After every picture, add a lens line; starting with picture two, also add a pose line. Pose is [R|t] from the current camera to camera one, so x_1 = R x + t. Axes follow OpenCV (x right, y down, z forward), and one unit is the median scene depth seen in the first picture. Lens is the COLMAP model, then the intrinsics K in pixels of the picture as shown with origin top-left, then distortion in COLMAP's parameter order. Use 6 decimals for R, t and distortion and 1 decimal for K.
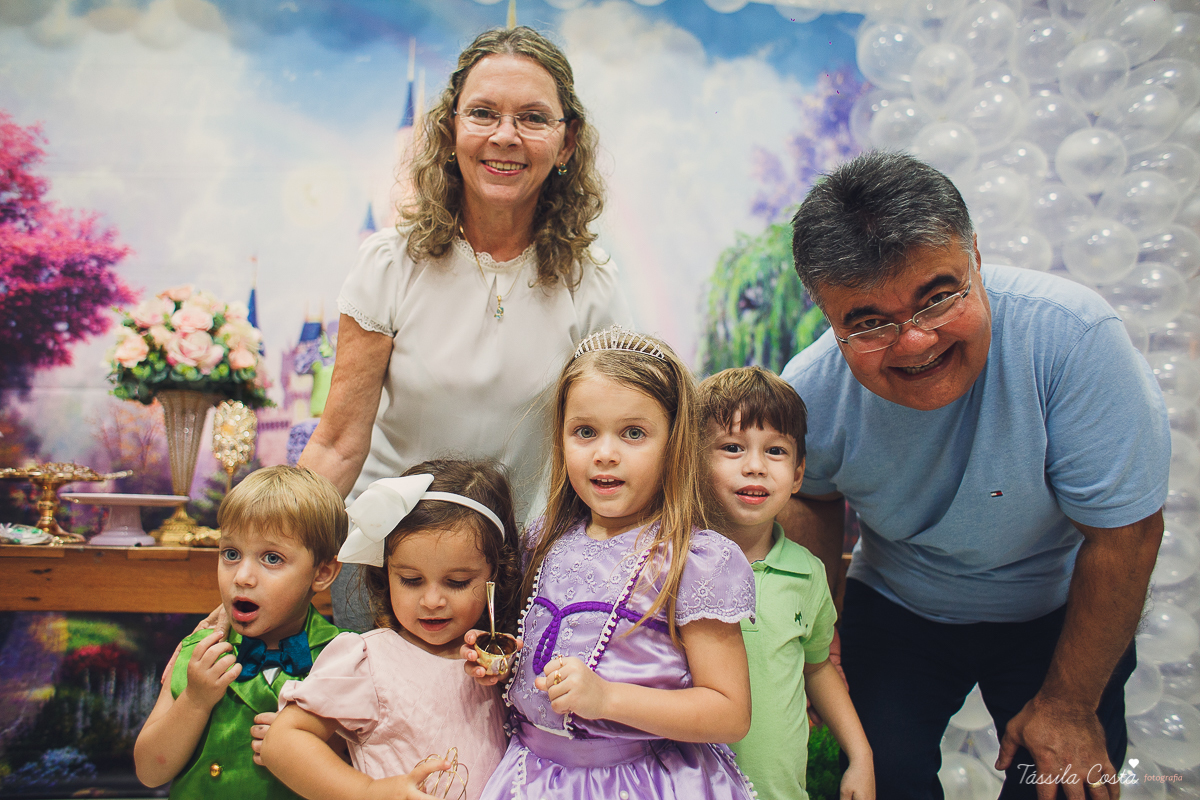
lens RADIAL K [[963.9, 0, 599.3], [0, 963.9, 401.4], [0, 0, 1]] dist [-0.098045, 0.124081]
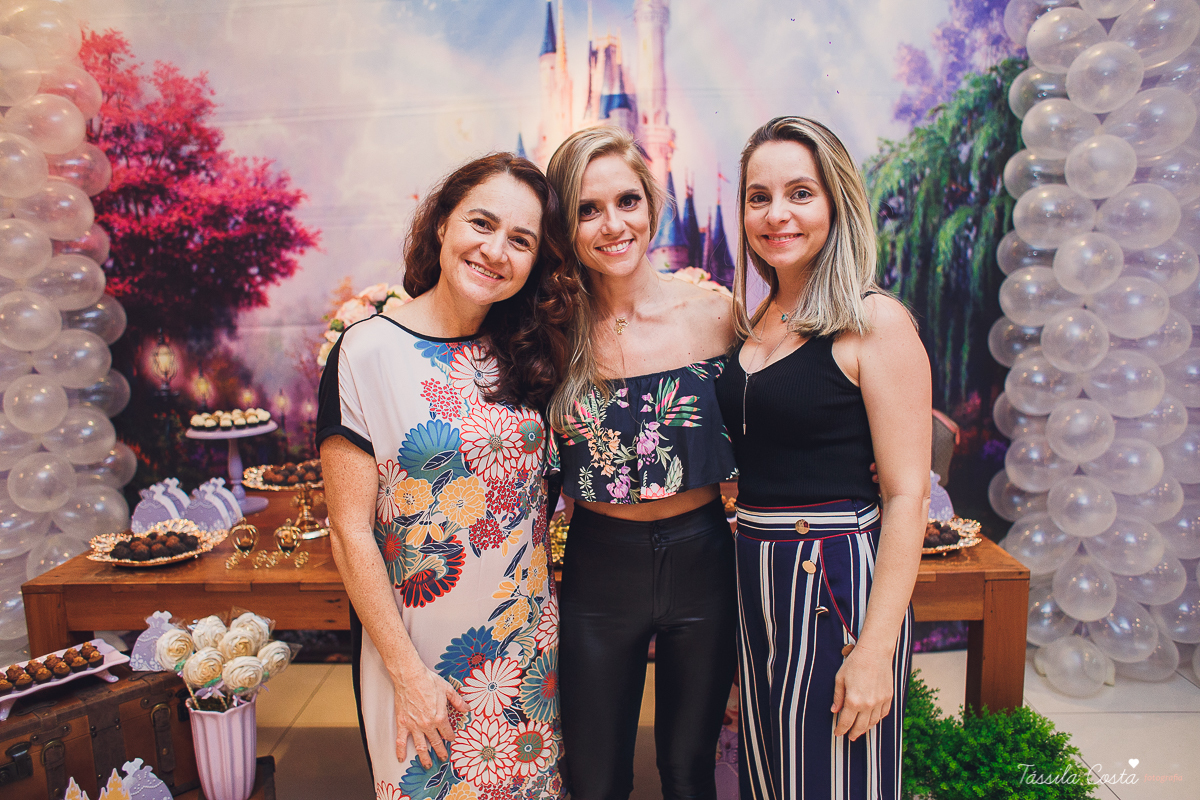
lens RADIAL K [[963.9, 0, 599.3], [0, 963.9, 401.4], [0, 0, 1]] dist [-0.098045, 0.124081]
pose [[0.993059, -0.019379, -0.116010, -0.040739], [0.050940, 0.959891, 0.275709, -0.217057], [0.106014, -0.279705, 0.954215, -0.061055]]
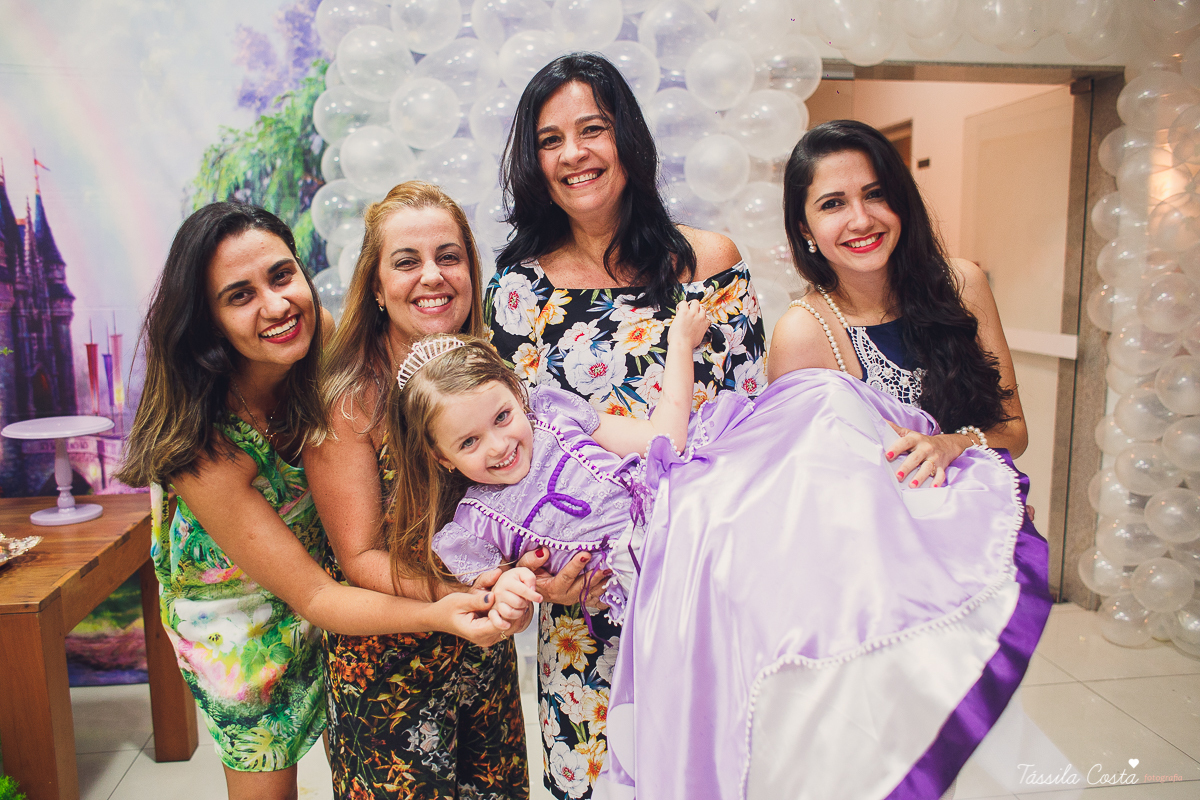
lens RADIAL K [[963.9, 0, 599.3], [0, 963.9, 401.4], [0, 0, 1]] dist [-0.098045, 0.124081]
pose [[0.998913, -0.024650, 0.039569, 0.502608], [0.012643, 0.960205, 0.279009, -0.185624], [-0.044872, -0.278205, 0.959473, 0.019841]]
